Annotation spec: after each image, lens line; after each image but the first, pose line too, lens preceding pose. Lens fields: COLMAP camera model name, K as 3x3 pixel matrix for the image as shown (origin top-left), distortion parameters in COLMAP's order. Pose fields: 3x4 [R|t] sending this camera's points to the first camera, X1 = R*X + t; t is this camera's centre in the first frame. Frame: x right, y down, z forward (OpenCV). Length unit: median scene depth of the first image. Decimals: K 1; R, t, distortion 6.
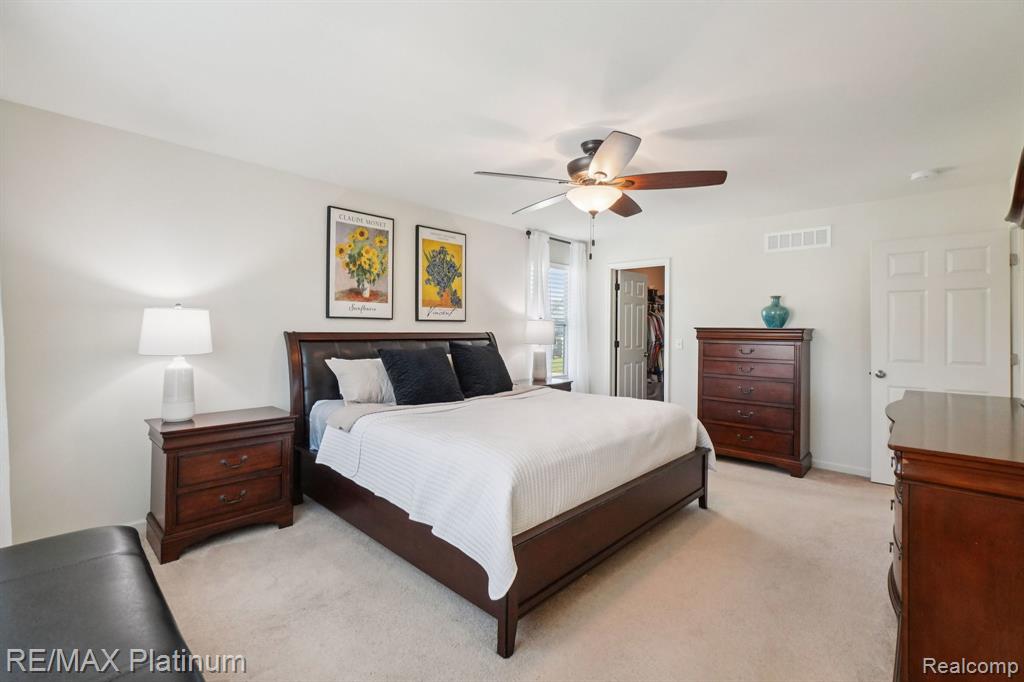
lens RADIAL K [[443.8, 0, 519.1], [0, 443.8, 333.5], [0, 0, 1]] dist [-0.004569, -0.000910]
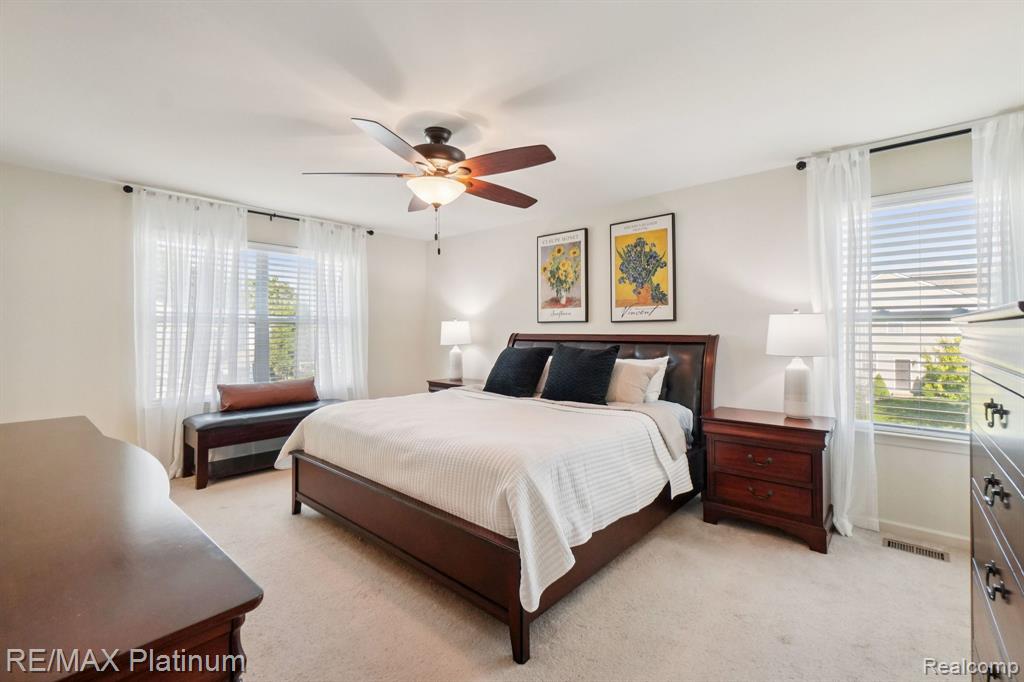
lens RADIAL K [[443.8, 0, 518.8], [0, 443.8, 334.6], [0, 0, 1]] dist [-0.004569, -0.000910]
pose [[0.056262, -0.001659, -0.998415, 0.785295], [-0.005356, 0.999984, -0.001963, 0.001926], [0.998402, 0.005458, 0.056252, 0.790092]]
